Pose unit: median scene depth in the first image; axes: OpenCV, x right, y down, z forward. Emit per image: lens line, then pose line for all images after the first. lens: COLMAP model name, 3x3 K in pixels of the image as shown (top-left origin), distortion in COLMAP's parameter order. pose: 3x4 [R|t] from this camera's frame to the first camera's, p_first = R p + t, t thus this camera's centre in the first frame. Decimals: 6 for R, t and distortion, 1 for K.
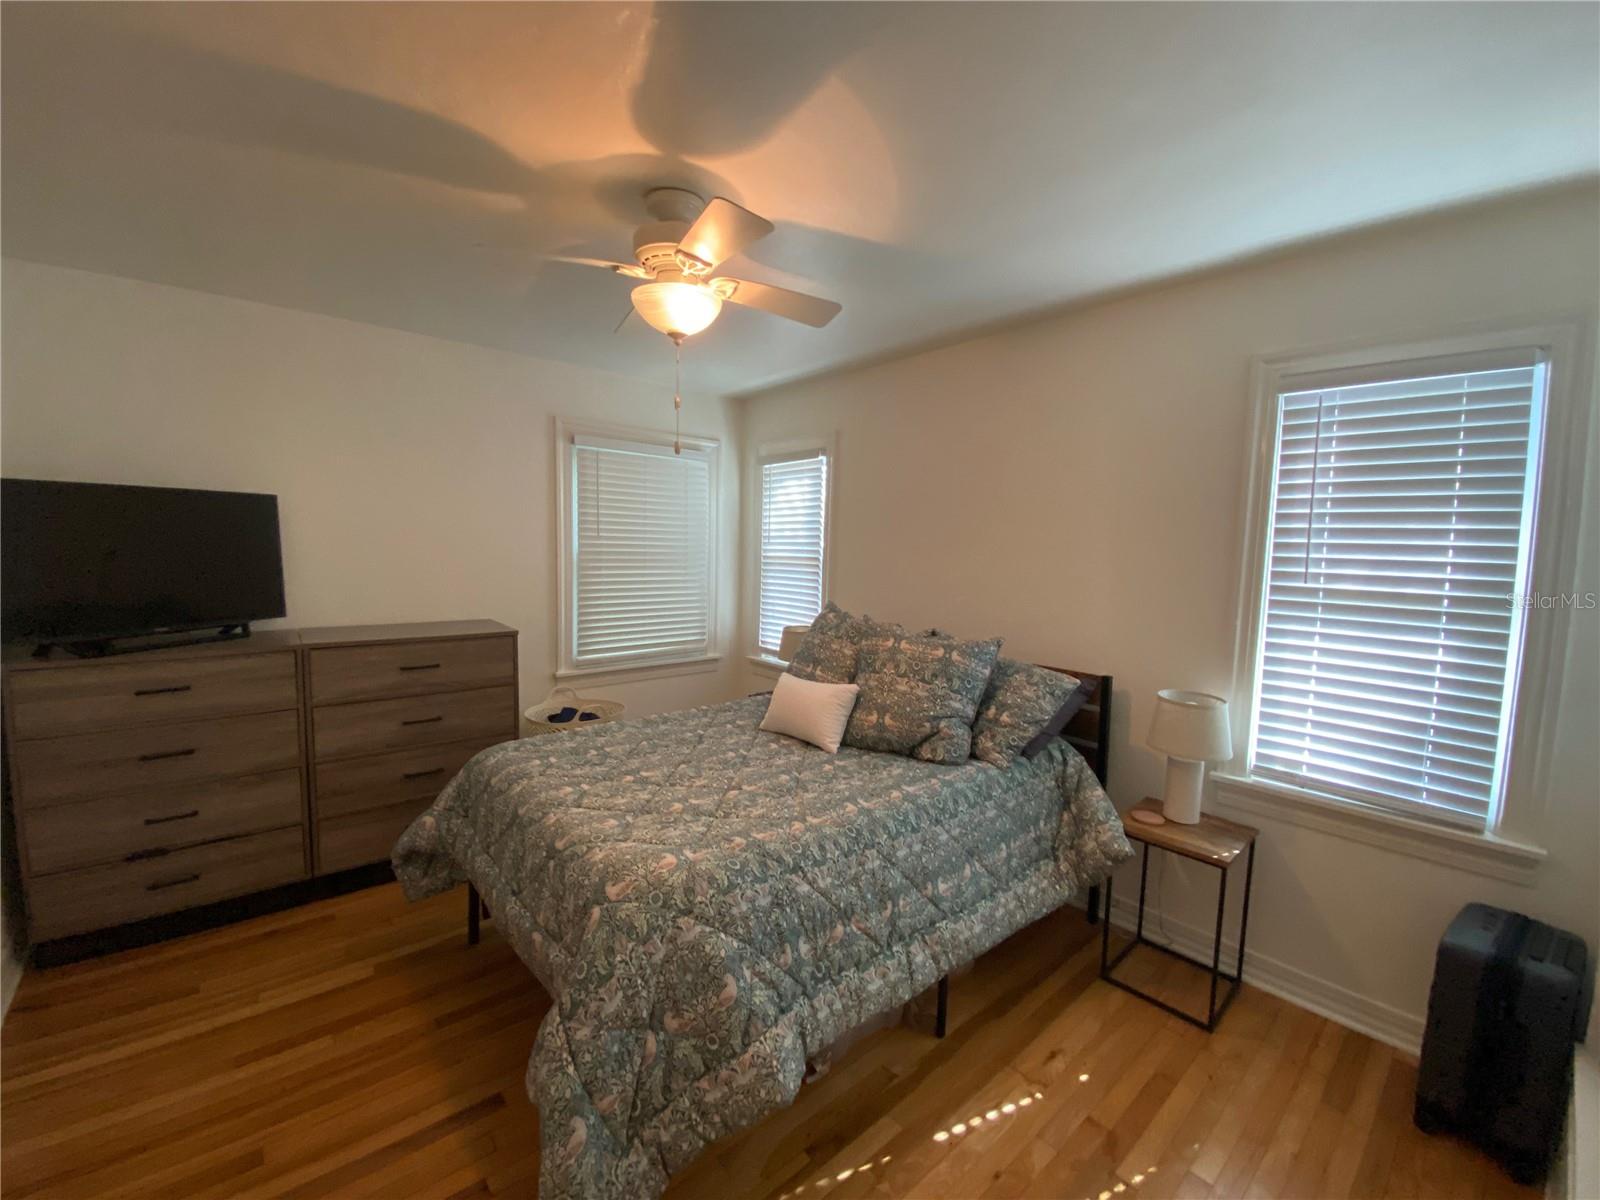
lens RADIAL K [[647.5, 0, 794.1], [0, 647.5, 599.1], [0, 0, 1]] dist [0.013596, -0.016652]
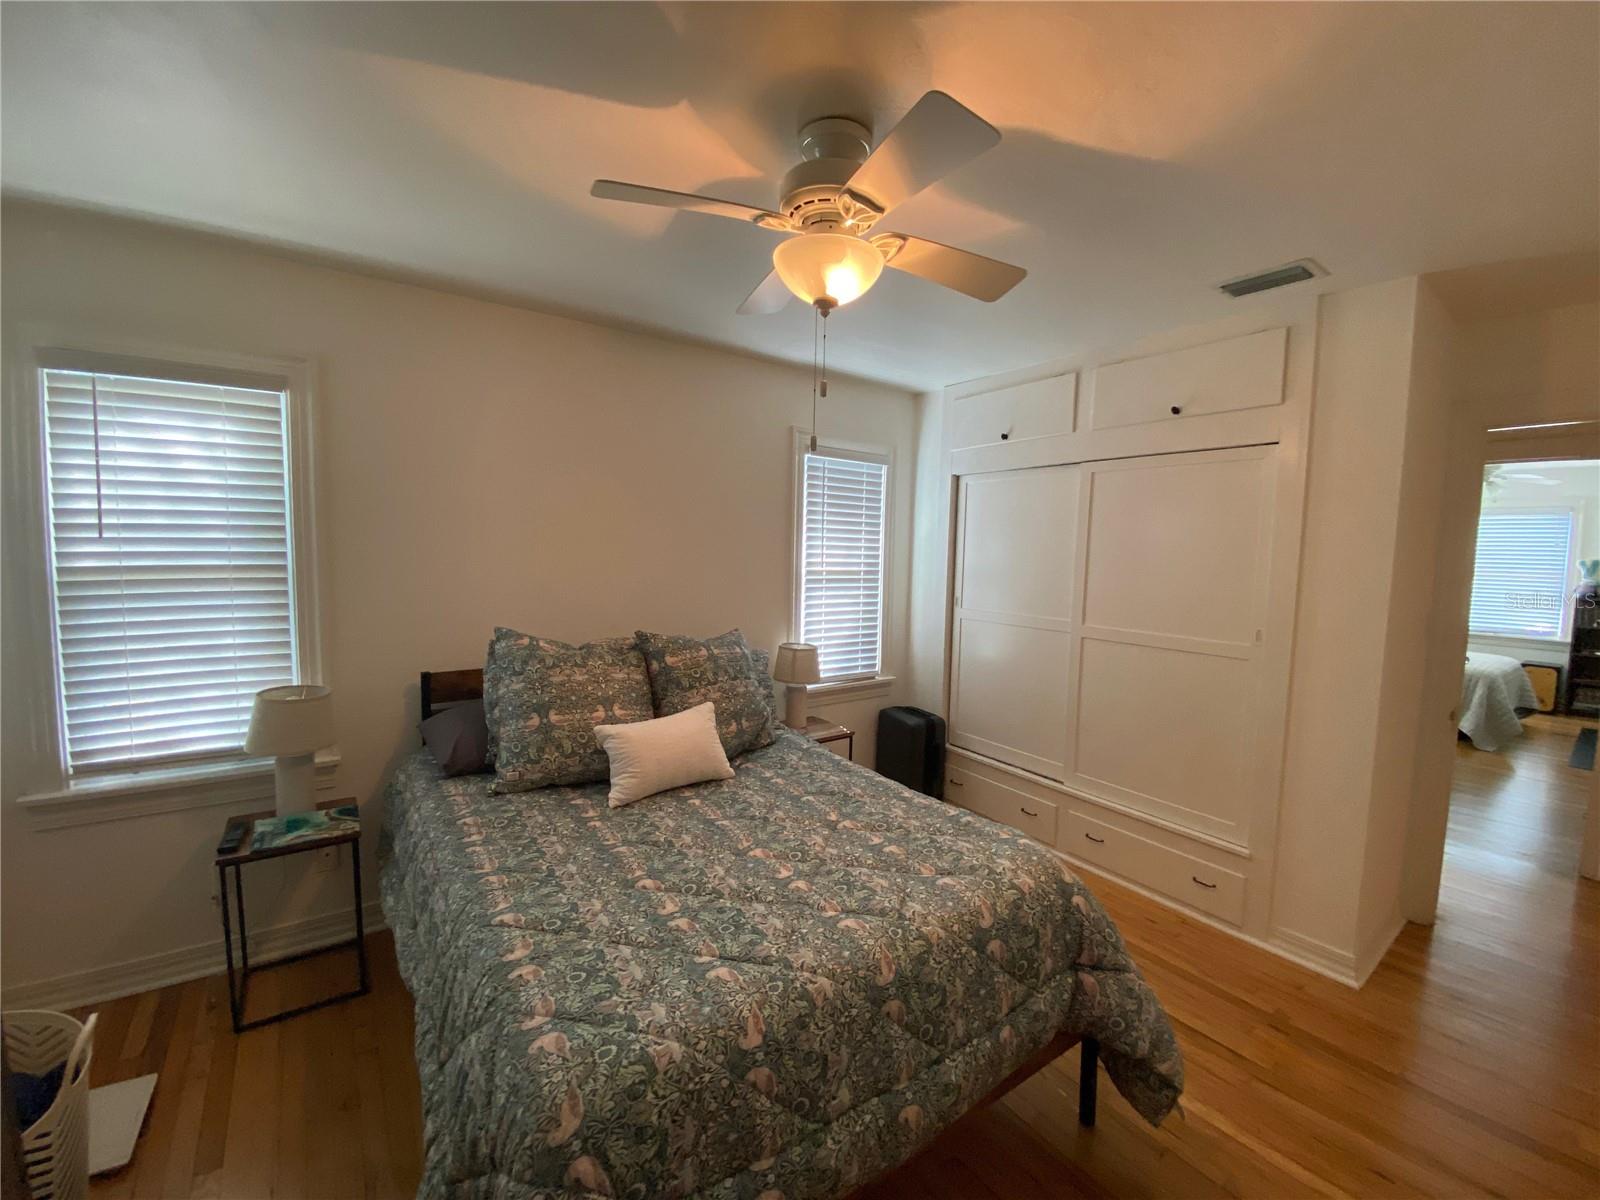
lens RADIAL K [[647.5, 0, 784.6], [0, 647.5, 609.8], [0, 0, 1]] dist [0.013596, -0.016652]
pose [[0.073164, -0.116482, 0.990494, -0.937312], [0.069449, 0.991340, 0.111451, -0.111038], [-0.994899, 0.060635, 0.080620, 0.944798]]
